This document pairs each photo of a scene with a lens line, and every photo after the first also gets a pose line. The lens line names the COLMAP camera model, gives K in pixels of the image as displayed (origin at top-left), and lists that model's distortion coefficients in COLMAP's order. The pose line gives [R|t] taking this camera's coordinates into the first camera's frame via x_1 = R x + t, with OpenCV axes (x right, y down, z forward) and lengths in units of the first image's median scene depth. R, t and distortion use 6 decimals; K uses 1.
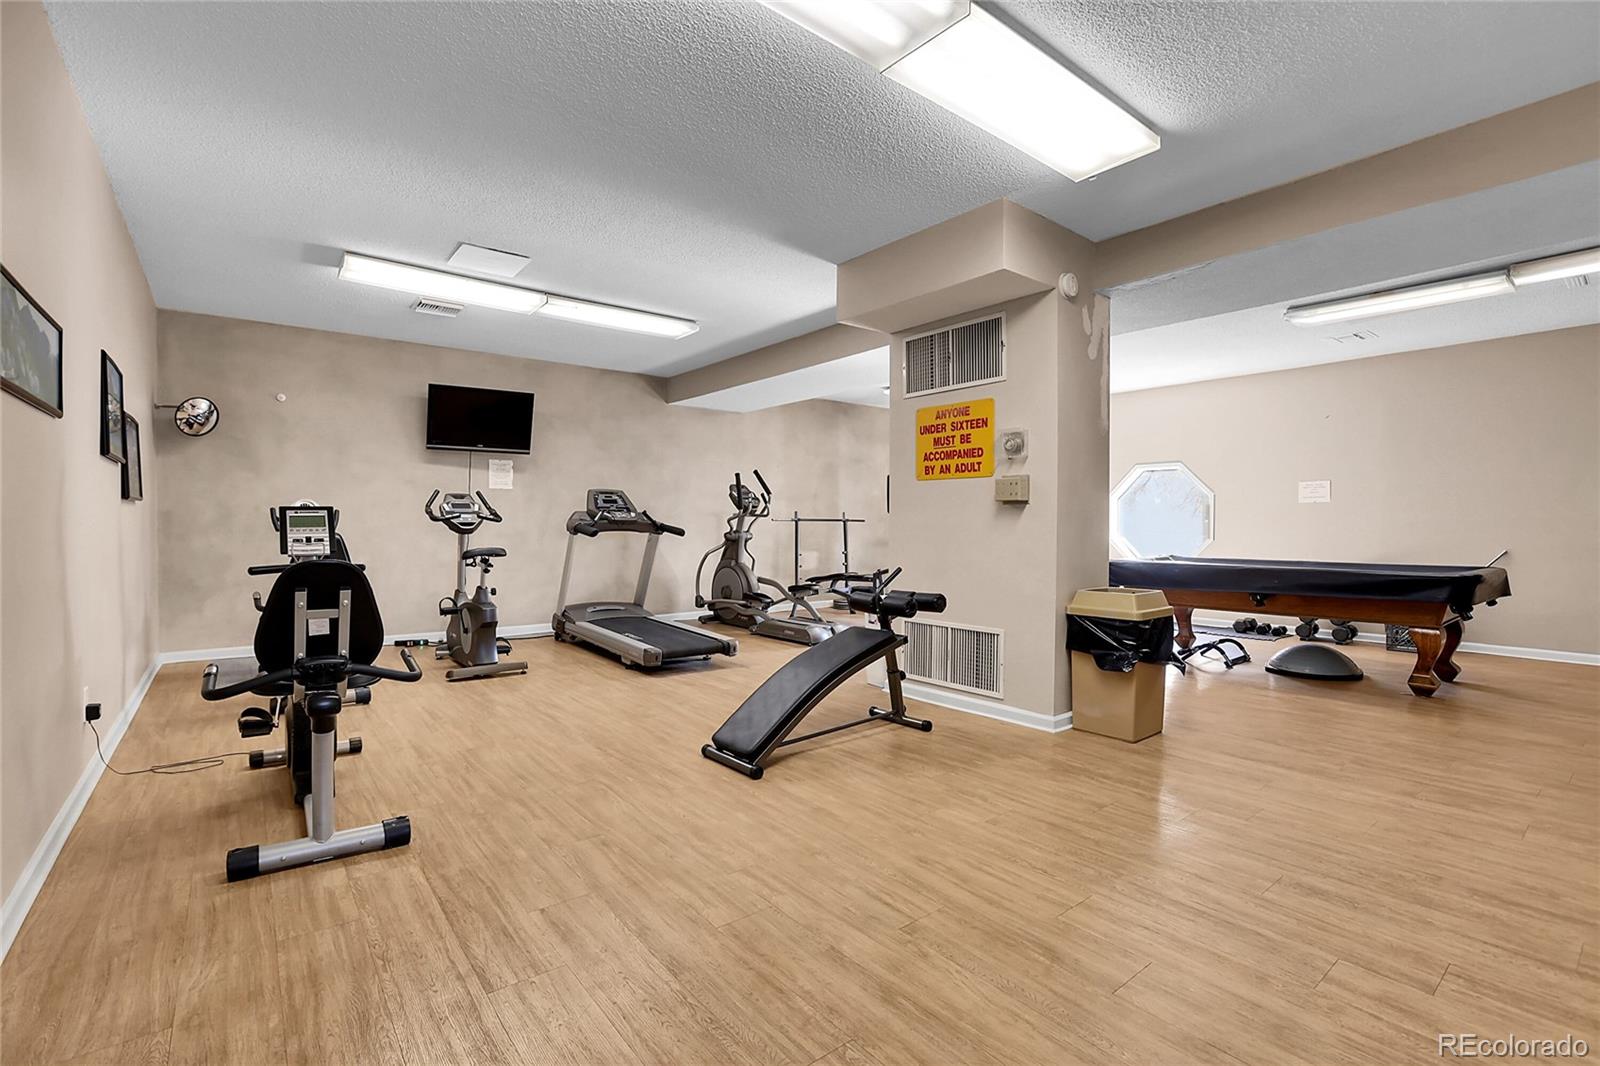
lens RADIAL K [[726.6, 0, 804.4], [0, 726.6, 530.1], [0, 0, 1]] dist [-0.048471, 0.014737]
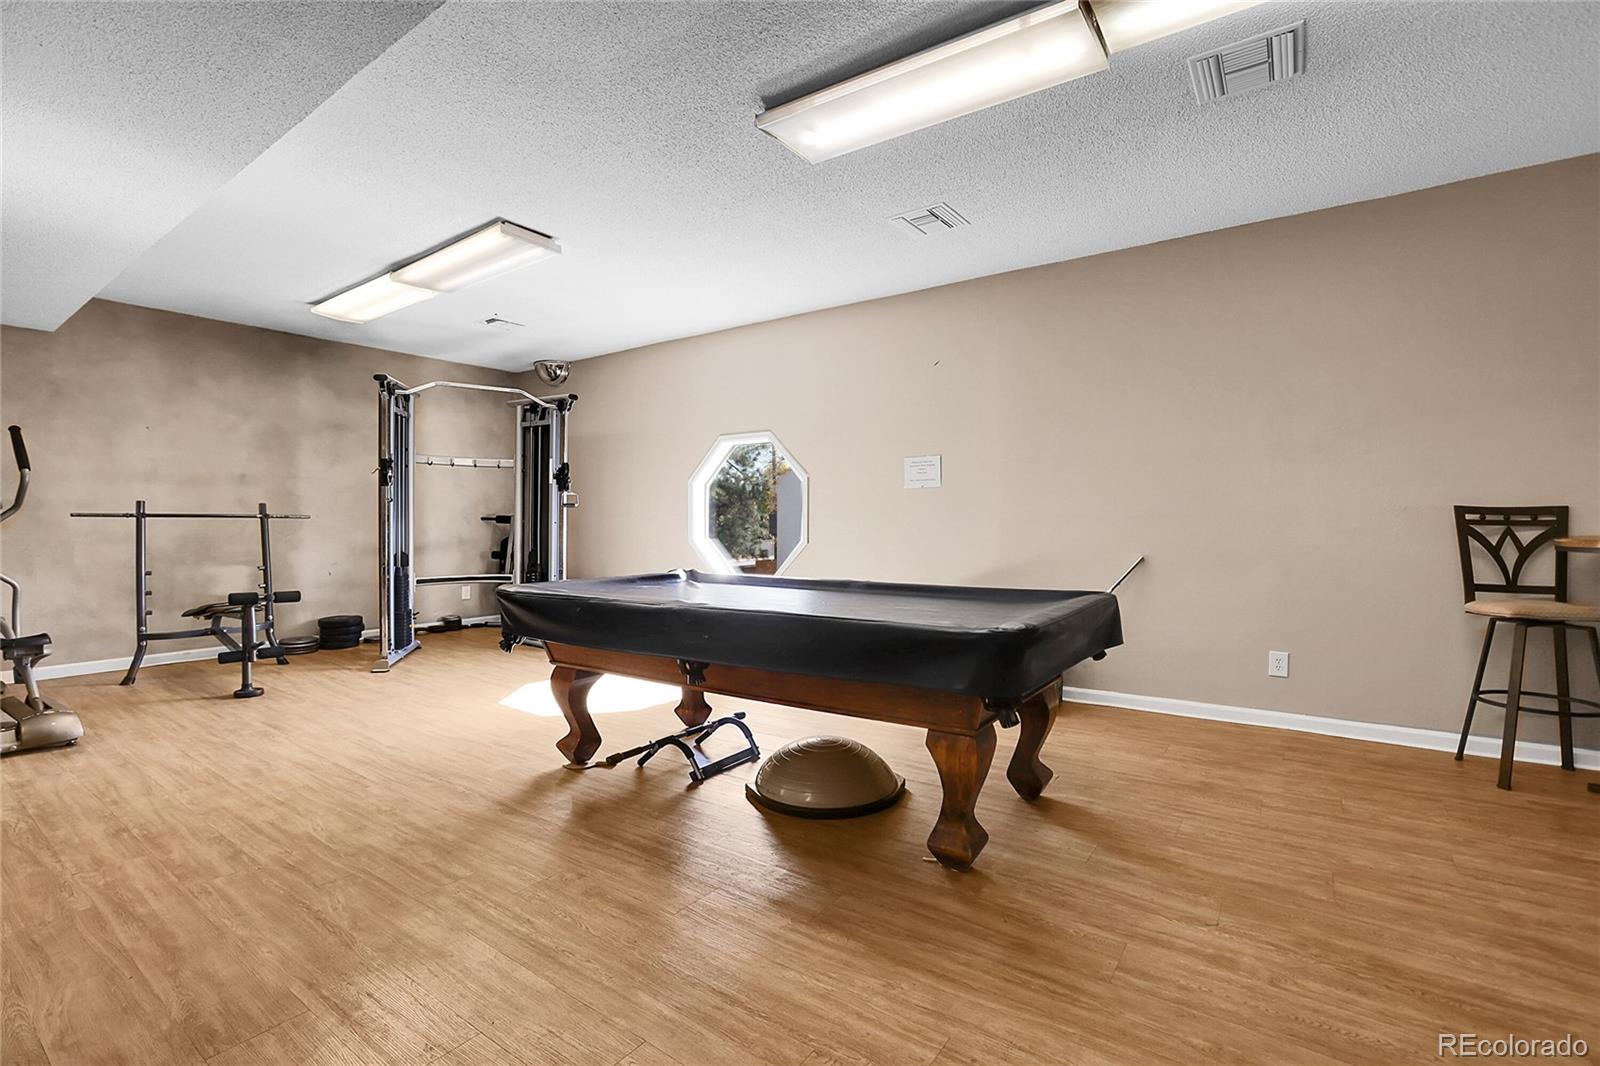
lens RADIAL K [[726.6, 0, 804.4], [0, 726.6, 530.1], [0, 0, 1]] dist [-0.048471, 0.014737]
pose [[0.960941, -0.005767, 0.276694, 0.502954], [0.005580, 0.999983, 0.001463, 0.000081], [-0.276698, 0.000139, 0.960957, 0.433084]]
